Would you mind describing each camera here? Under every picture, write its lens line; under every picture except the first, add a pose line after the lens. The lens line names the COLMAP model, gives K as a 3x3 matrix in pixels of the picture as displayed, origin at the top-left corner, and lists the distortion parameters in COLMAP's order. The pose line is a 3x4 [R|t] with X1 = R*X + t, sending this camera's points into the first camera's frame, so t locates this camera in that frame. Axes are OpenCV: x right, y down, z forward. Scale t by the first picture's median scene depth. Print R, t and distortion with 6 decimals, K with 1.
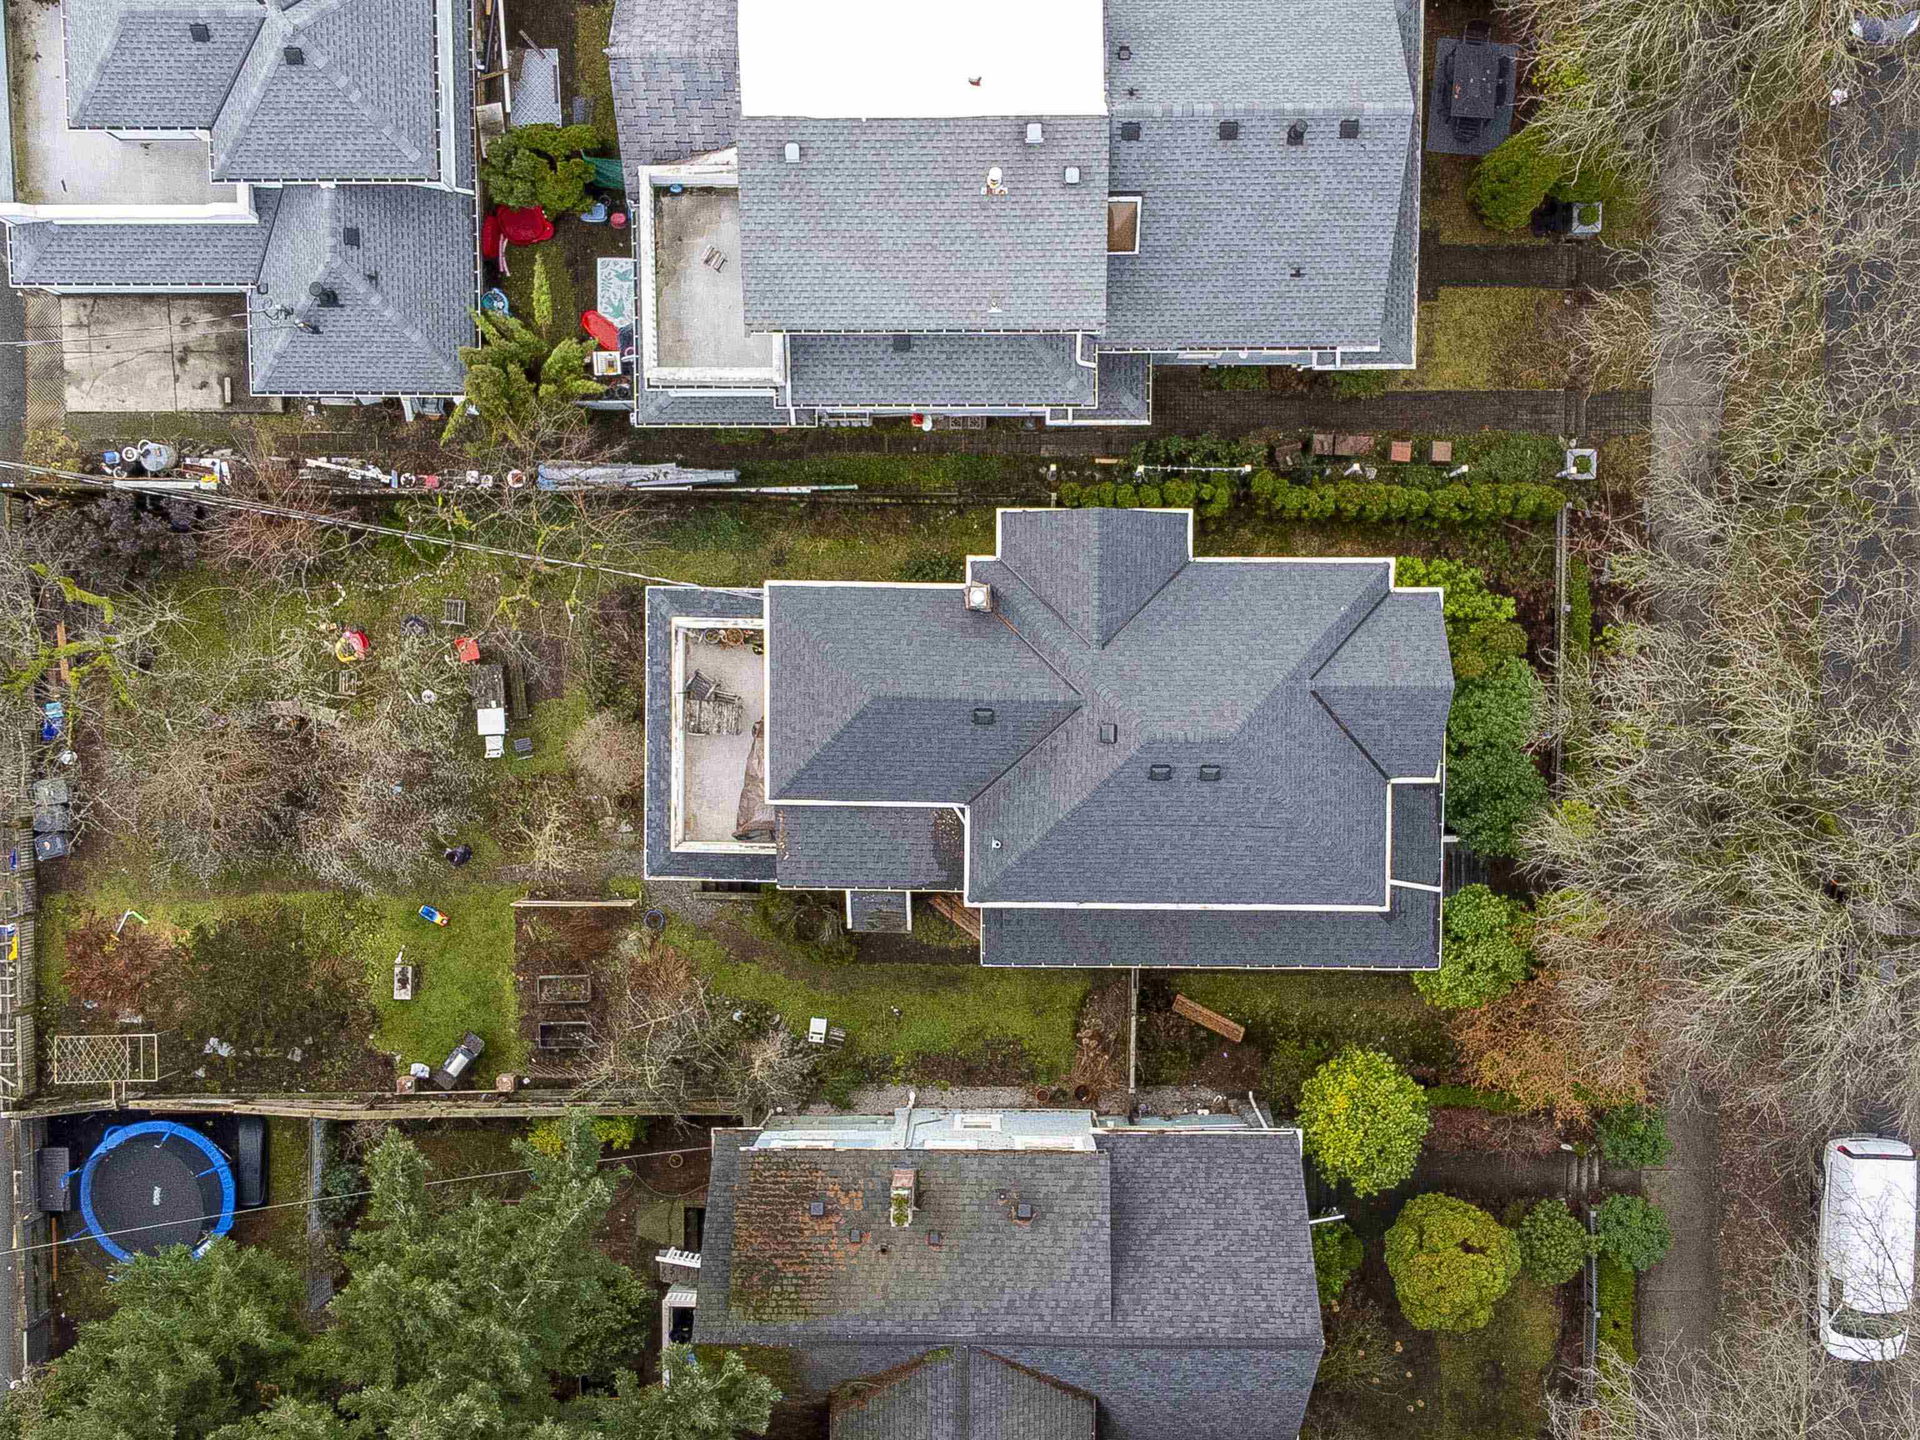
lens RADIAL K [[2356.3, 0, 976.1], [0, 2356.3, 950.2], [0, 0, 1]] dist [0.007088, -0.007034]
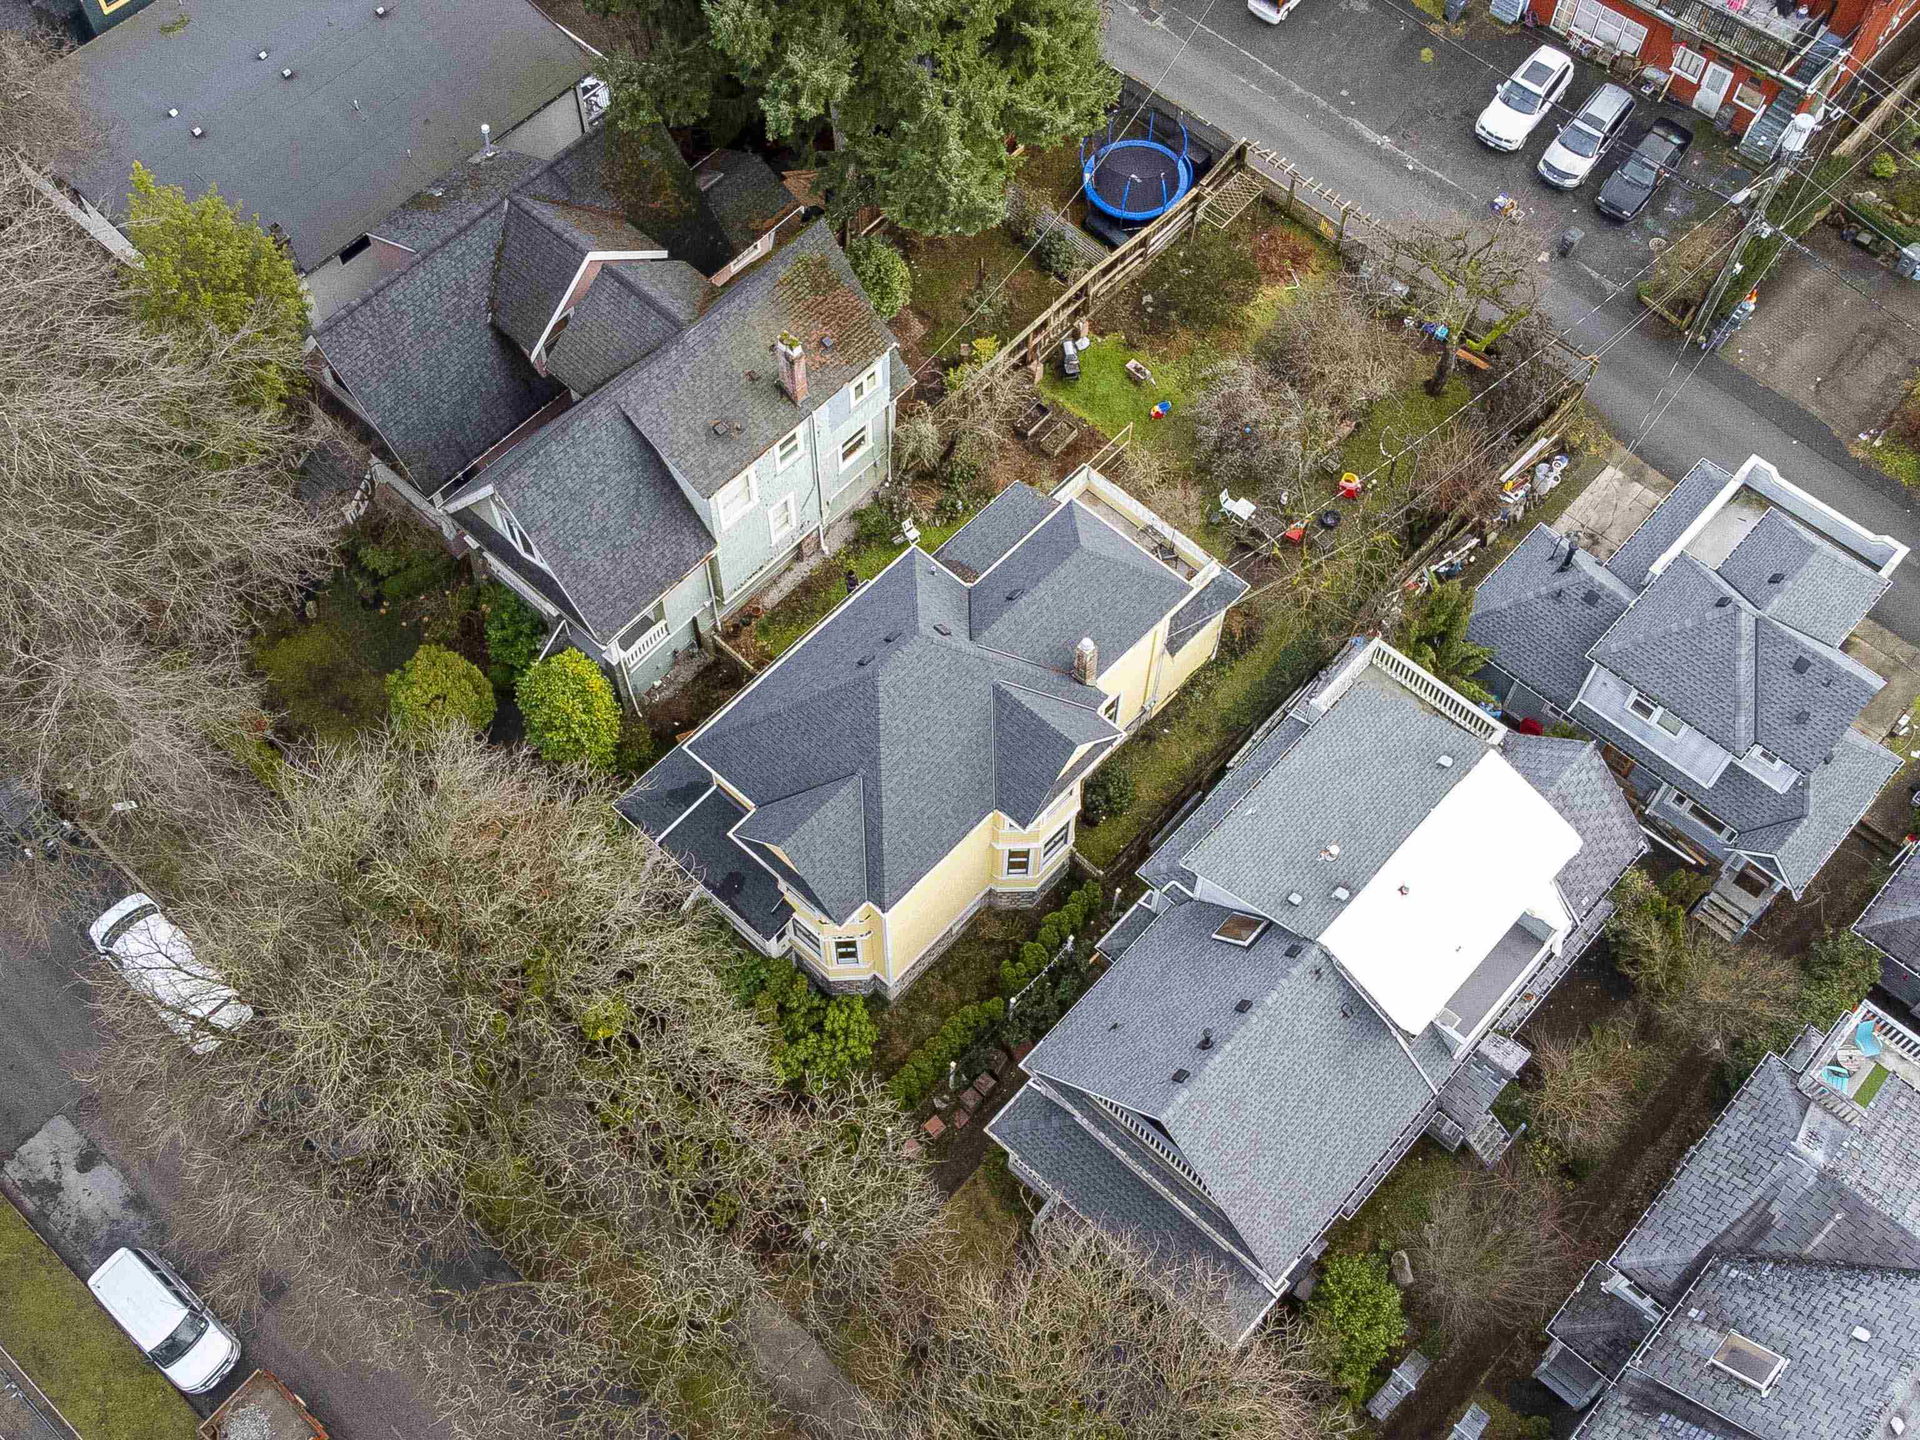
lens RADIAL K [[2050.4, 0, 894.3], [0, 2050.4, 724.3], [0, 0, 1]] dist [0.017624, 0.040463]
pose [[-0.682667, 0.641160, -0.350542, 0.427161], [-0.728277, -0.636251, 0.254552, -0.333240], [-0.059824, 0.429066, 0.901290, 0.005985]]
